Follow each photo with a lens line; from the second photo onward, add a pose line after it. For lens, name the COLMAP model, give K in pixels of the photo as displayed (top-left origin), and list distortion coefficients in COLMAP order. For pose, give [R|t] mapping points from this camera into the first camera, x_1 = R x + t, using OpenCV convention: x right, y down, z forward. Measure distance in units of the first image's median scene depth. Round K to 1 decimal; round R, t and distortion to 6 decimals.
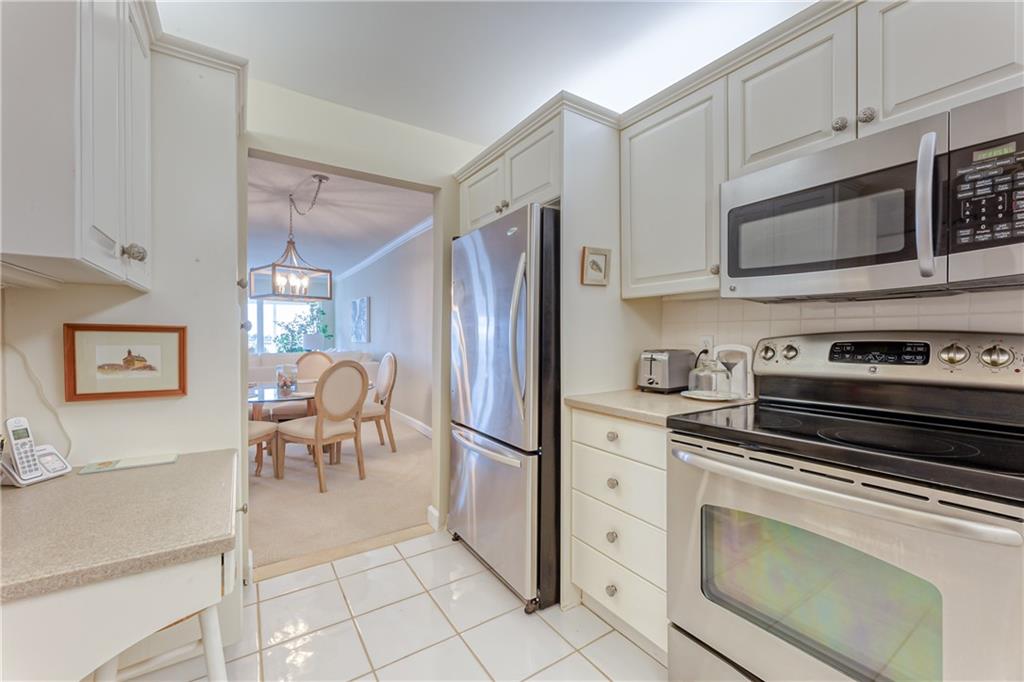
lens RADIAL K [[413.5, 0, 510.1], [0, 413.5, 342.3], [0, 0, 1]] dist [-0.002884, -0.000183]
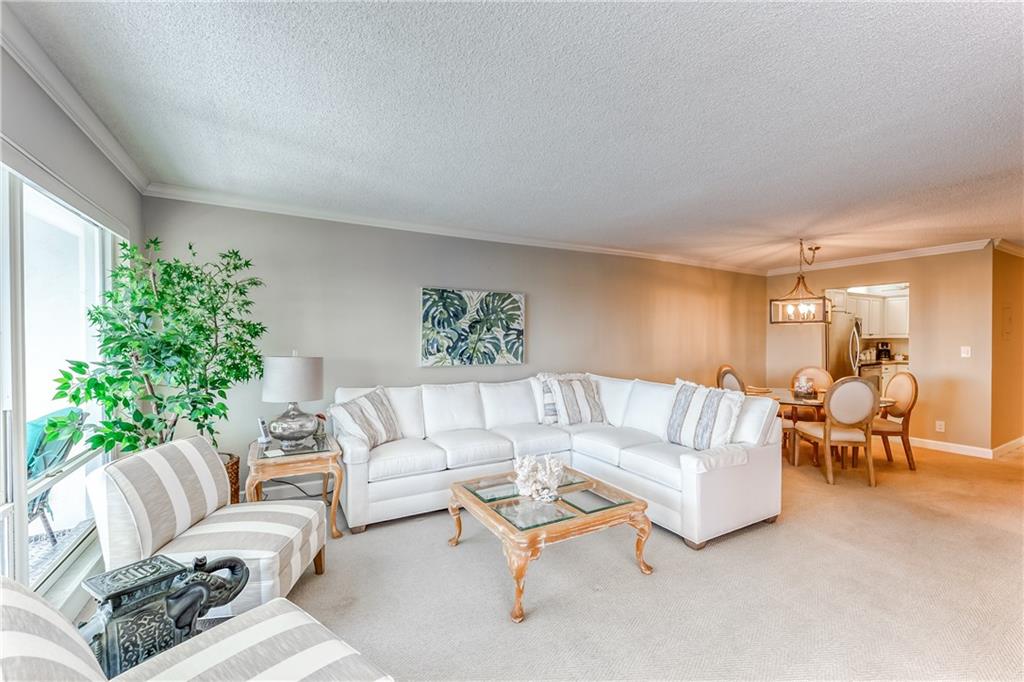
lens RADIAL K [[426.8, 0, 512.7], [0, 426.8, 339.4], [0, 0, 1]] dist [-0.000222, -0.000156]
pose [[0.064728, -0.003674, 0.997896, -5.416836], [0.014075, 0.999897, 0.002769, -0.216008], [-0.997804, 0.013866, 0.064773, 5.188271]]
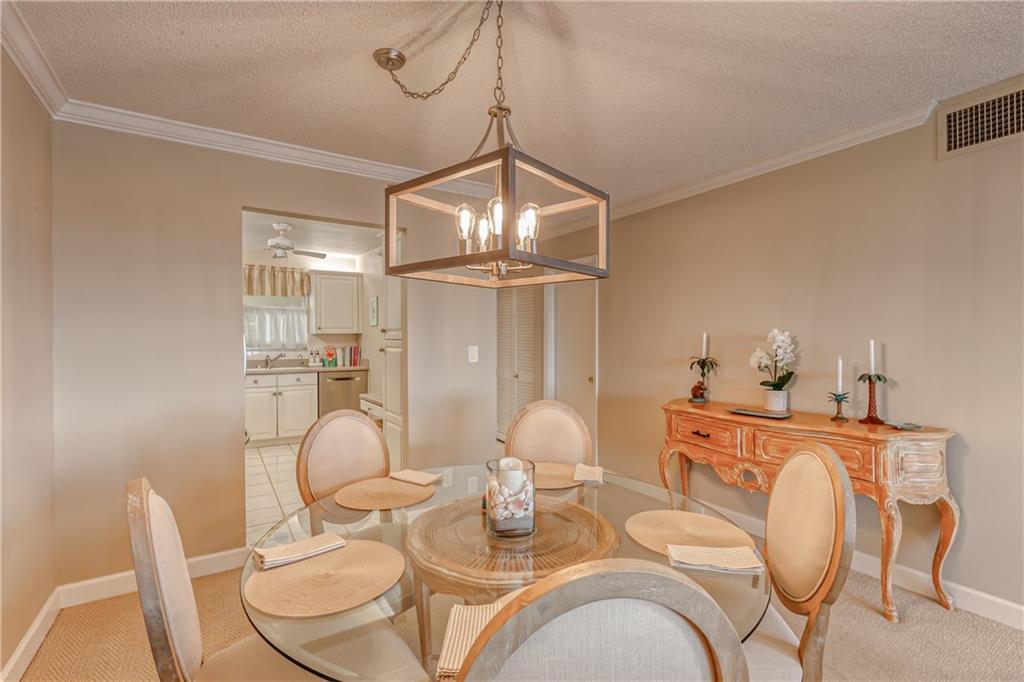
lens RADIAL K [[454.3, 0, 510.0], [0, 454.3, 342.8], [0, 0, 1]] dist [-0.001138, -0.000056]
pose [[-0.999953, -0.008035, 0.005466, -1.560045], [-0.007908, 0.999704, 0.023027, -0.165359], [-0.005650, 0.022983, -0.999720, 3.990512]]
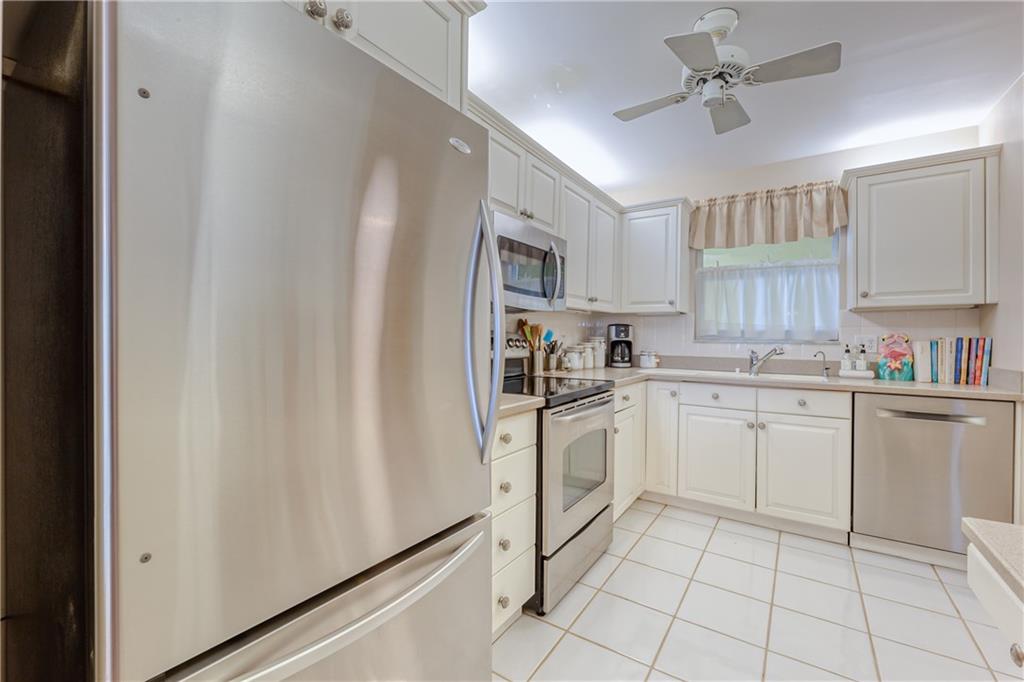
lens RADIAL K [[433.4, 0, 513.2], [0, 433.4, 342.2], [0, 0, 1]] dist [-0.000704, -0.000601]
pose [[-0.393370, -0.019205, 0.919180, -0.800083], [0.002054, 0.999761, 0.021768, -0.019526], [-0.919378, 0.010451, -0.393236, 1.657803]]
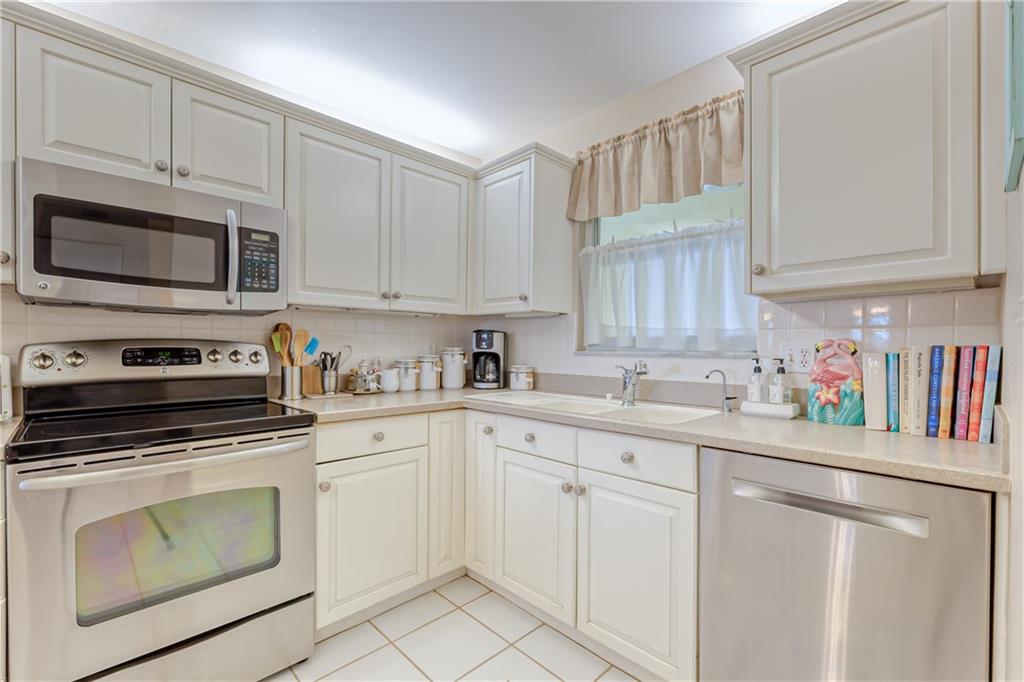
lens RADIAL K [[443.0, 0, 513.4], [0, 443.0, 356.1], [0, 0, 1]] dist [-0.001100, -0.000436]
pose [[-0.191930, -0.023634, 0.981124, -0.610807], [0.006951, 0.999652, 0.025440, -0.002786], [-0.981384, 0.011702, -0.191699, 0.228723]]
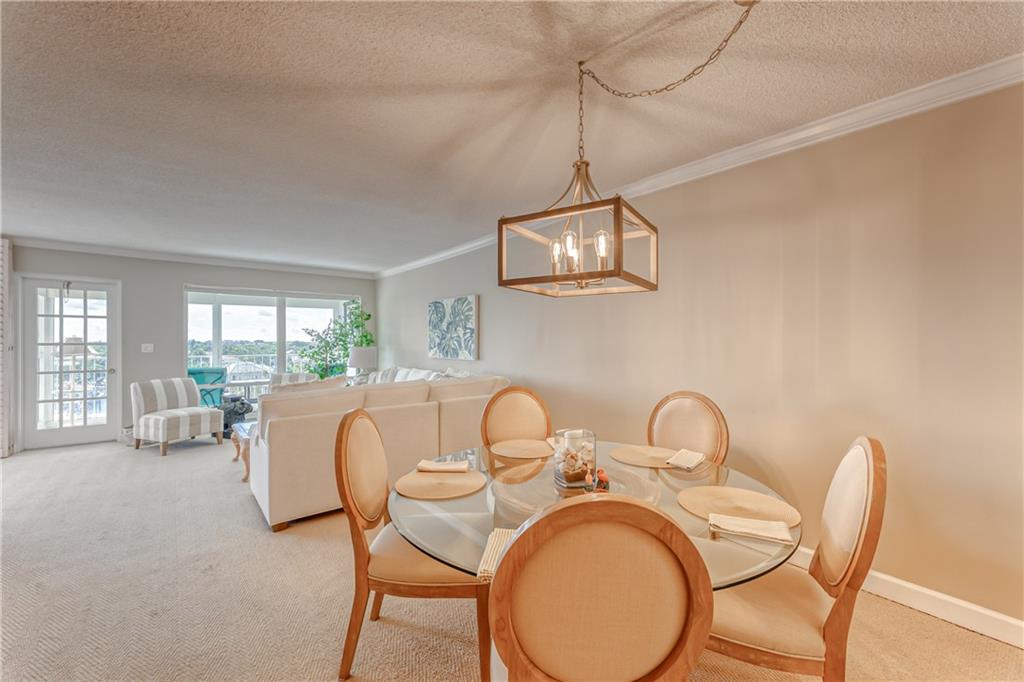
lens RADIAL K [[413.4, 0, 512.6], [0, 413.4, 339.5], [0, 0, 1]] dist [0.000652, 0.000085]
pose [[0.994432, -0.004369, 0.105291, -1.900243], [0.006279, 0.999822, -0.017807, -0.117520], [-0.105195, 0.018369, 0.994282, 1.600228]]
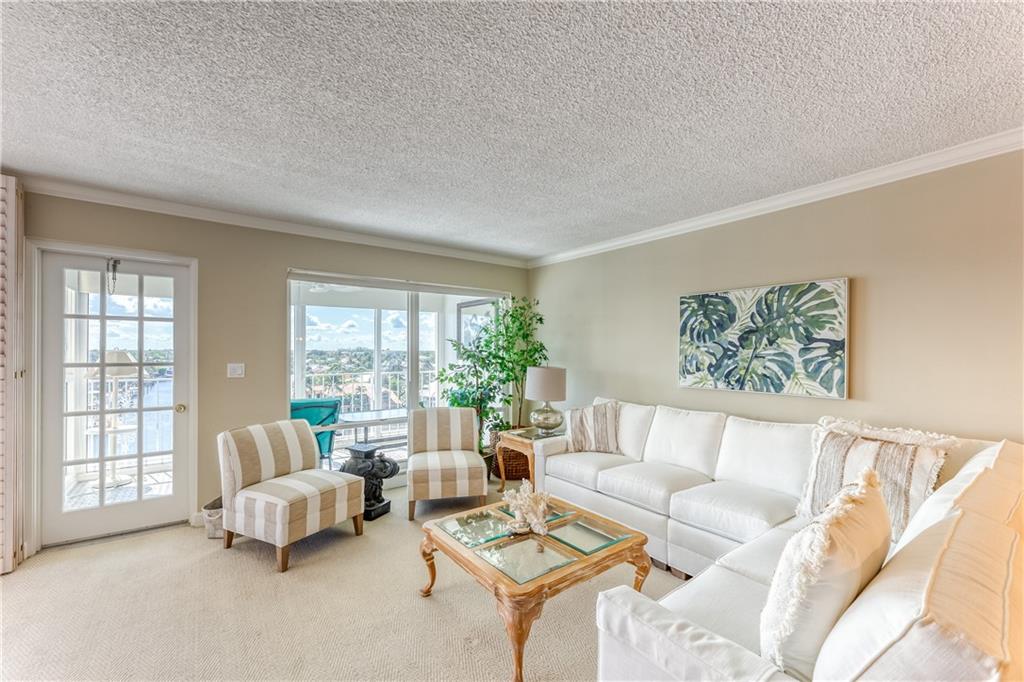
lens RADIAL K [[420.0, 0, 513.2], [0, 420.0, 349.3], [0, 0, 1]] dist [-0.001031, -0.000317]
pose [[0.997633, -0.000379, 0.068760, -3.585064], [0.001691, 0.999818, -0.019024, -0.205711], [-0.068741, 0.019095, 0.997452, 3.419190]]
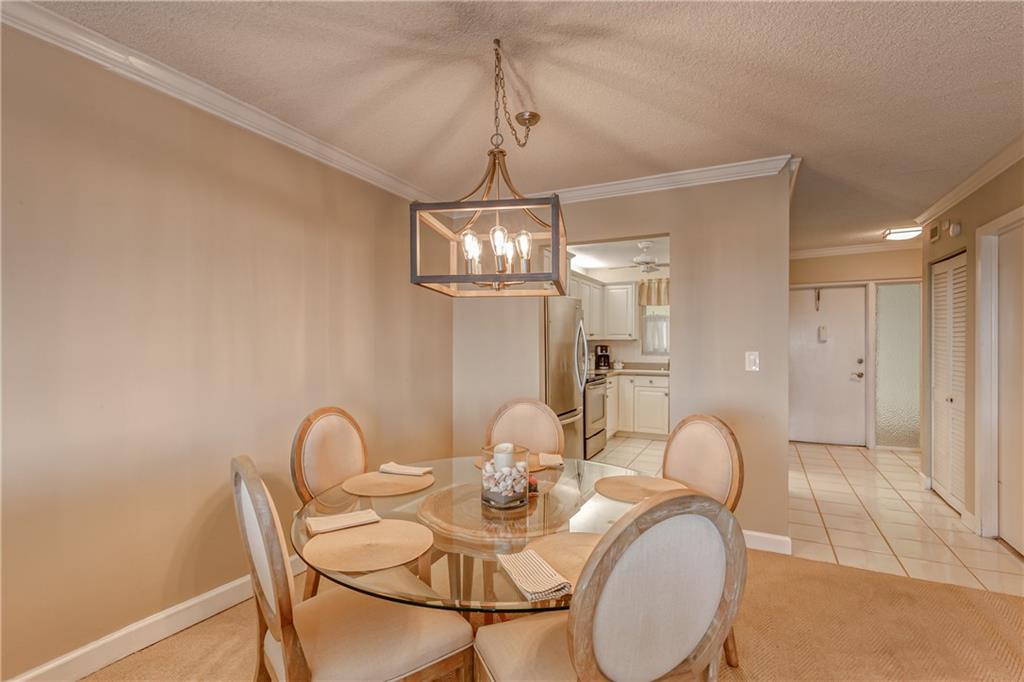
lens RADIAL K [[478.6, 0, 514.2], [0, 478.6, 349.8], [0, 0, 1]] dist [0.002101, 0.000420]
pose [[-0.501469, -0.015373, 0.865039, -2.792248], [0.009662, 0.999680, 0.023367, -0.161416], [-0.865122, 0.020075, -0.501160, 3.592017]]
